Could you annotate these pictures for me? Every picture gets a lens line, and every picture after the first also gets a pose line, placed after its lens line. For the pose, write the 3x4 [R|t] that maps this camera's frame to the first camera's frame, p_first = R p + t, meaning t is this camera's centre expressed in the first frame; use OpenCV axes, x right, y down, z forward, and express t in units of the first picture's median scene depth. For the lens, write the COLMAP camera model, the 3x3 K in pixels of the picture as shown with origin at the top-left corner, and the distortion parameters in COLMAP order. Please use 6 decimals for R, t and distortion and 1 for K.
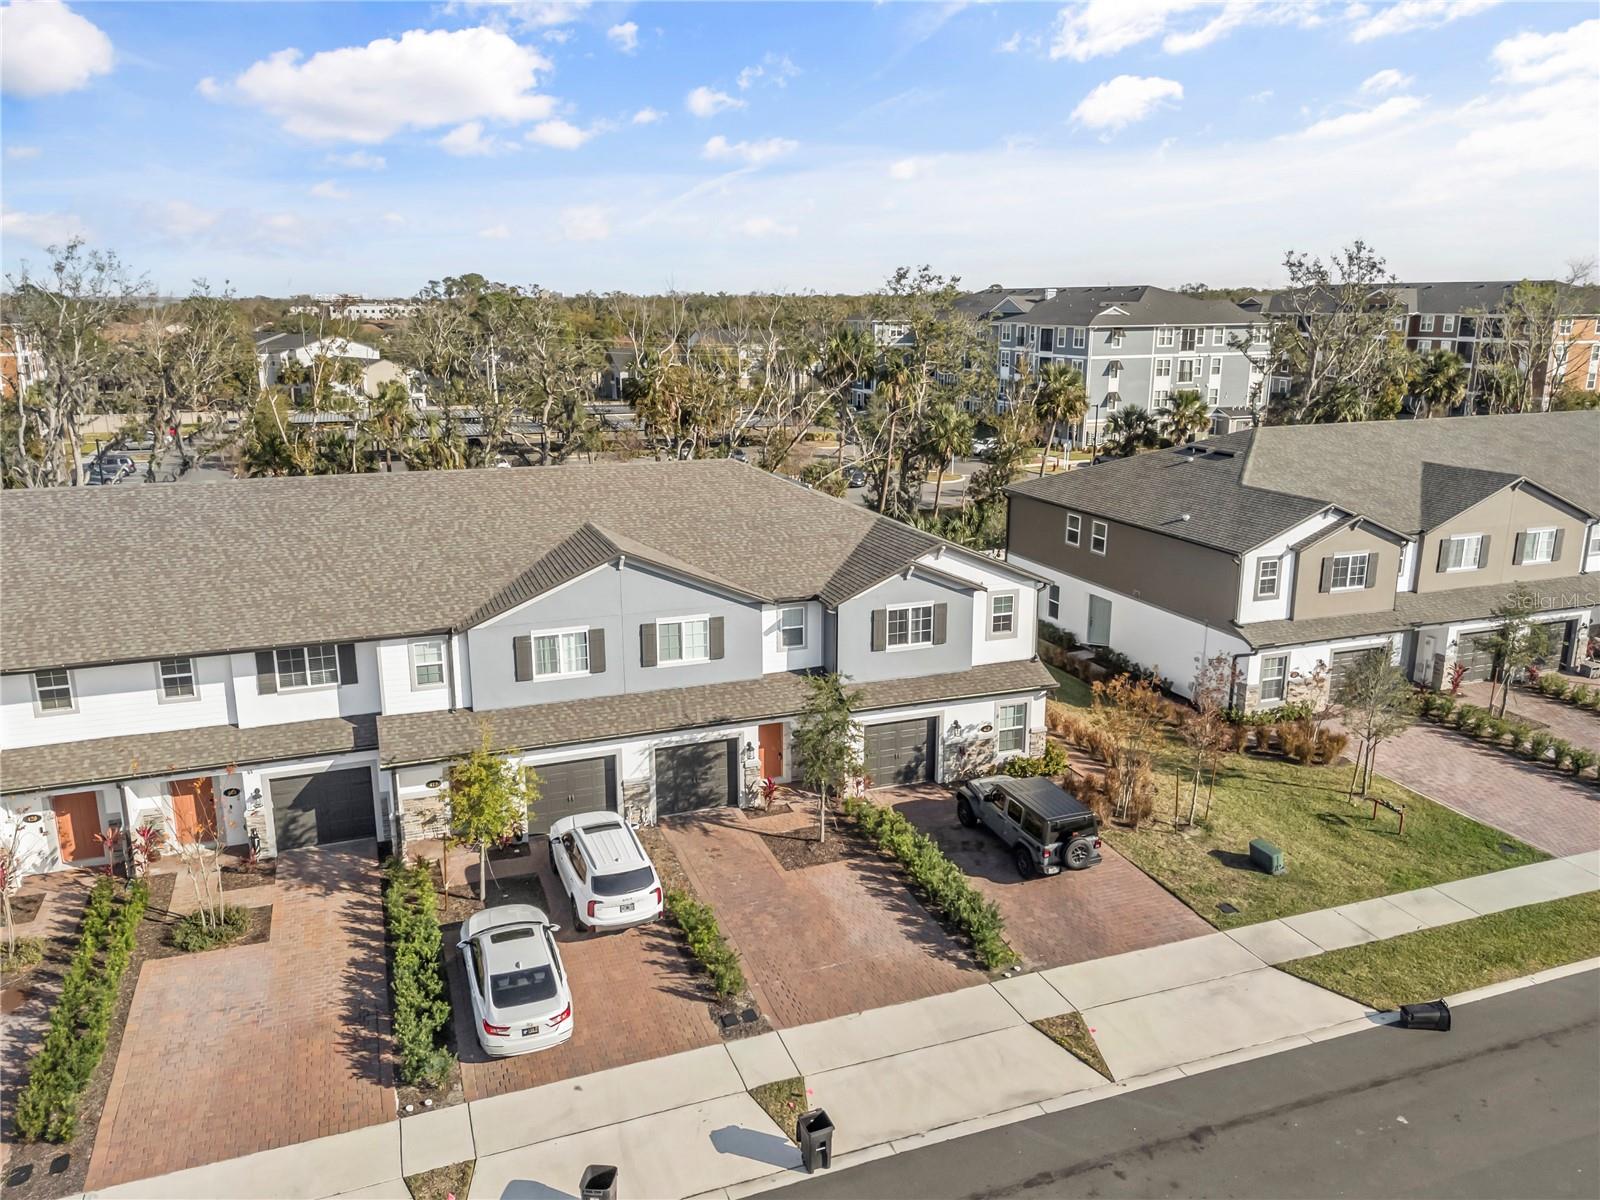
lens RADIAL K [[1182.7, 0, 800.0], [0, 1182.7, 600.0], [0, 0, 1]] dist [0.095478, -0.107613]
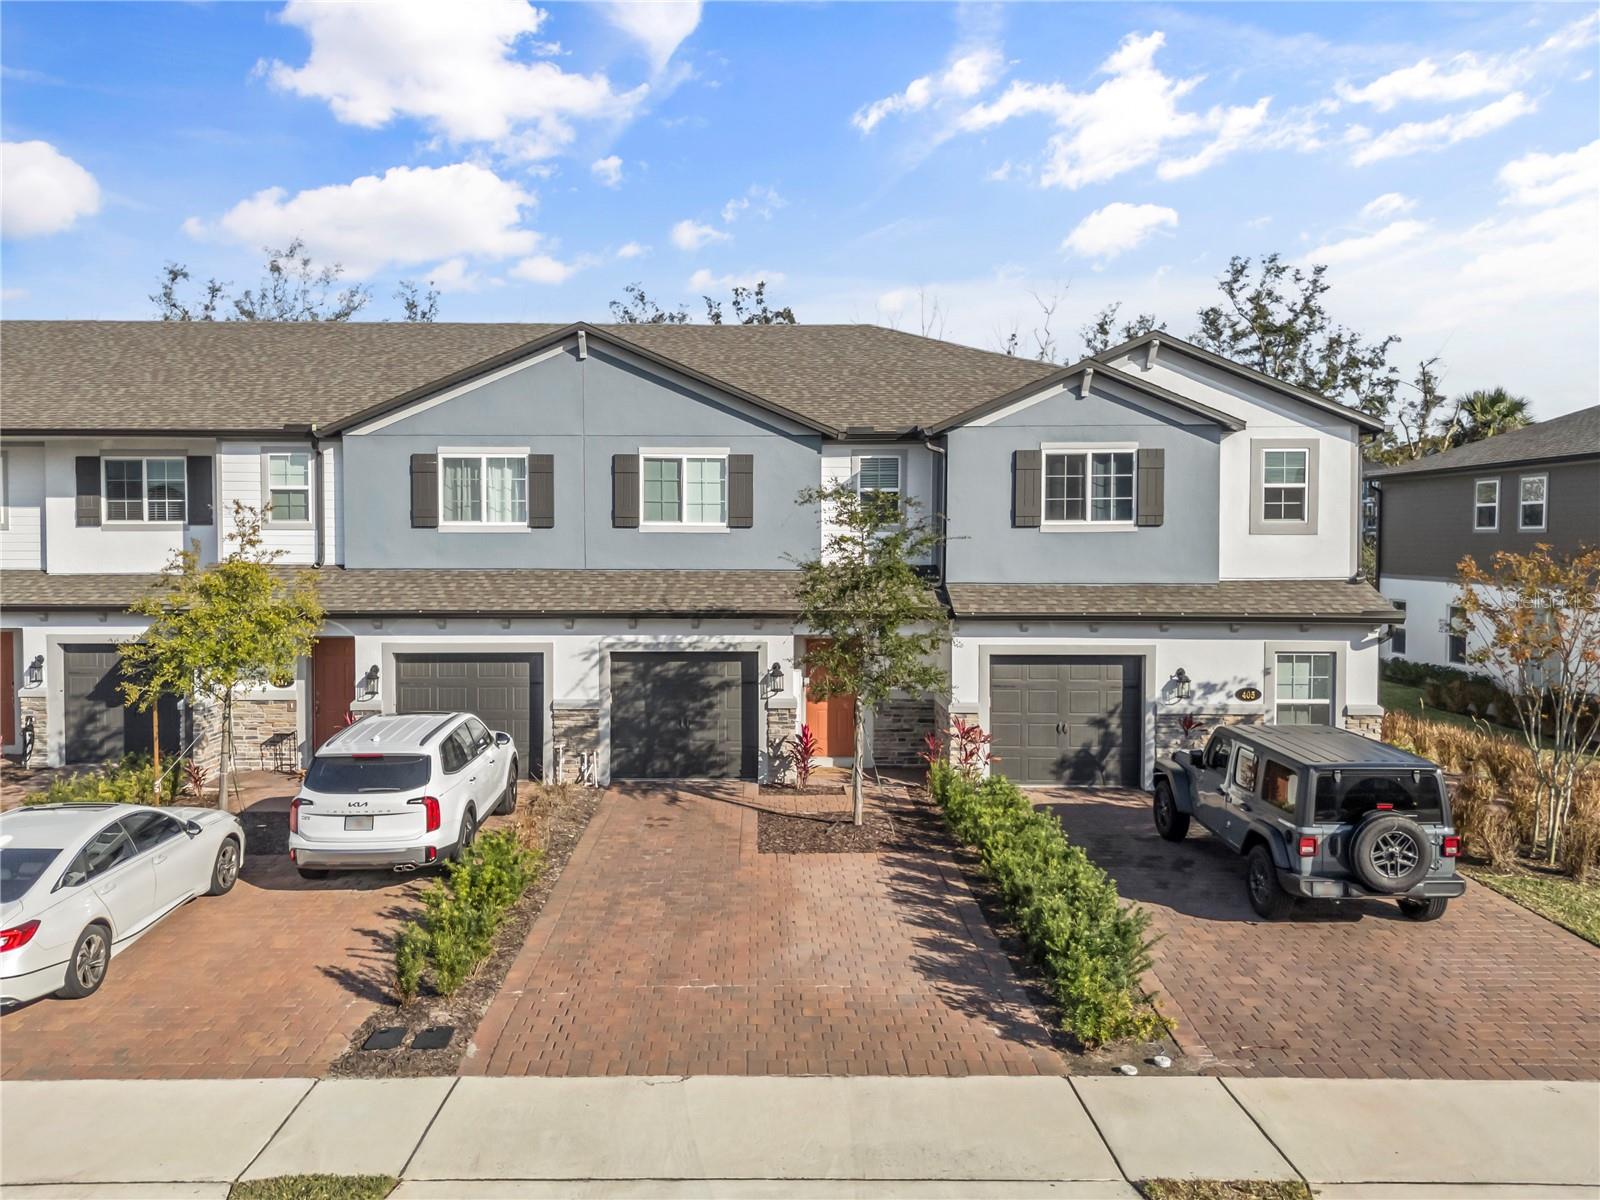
lens RADIAL K [[1207.2, 0, 760.4], [0, 1207.2, 581.2], [0, 0, 1]] dist [0.094903, -0.110952]
pose [[0.935346, 0.014958, -0.353417, 0.159529], [-0.088783, 0.977051, -0.193619, 0.199616], [0.342410, 0.212478, 0.915209, 0.463575]]
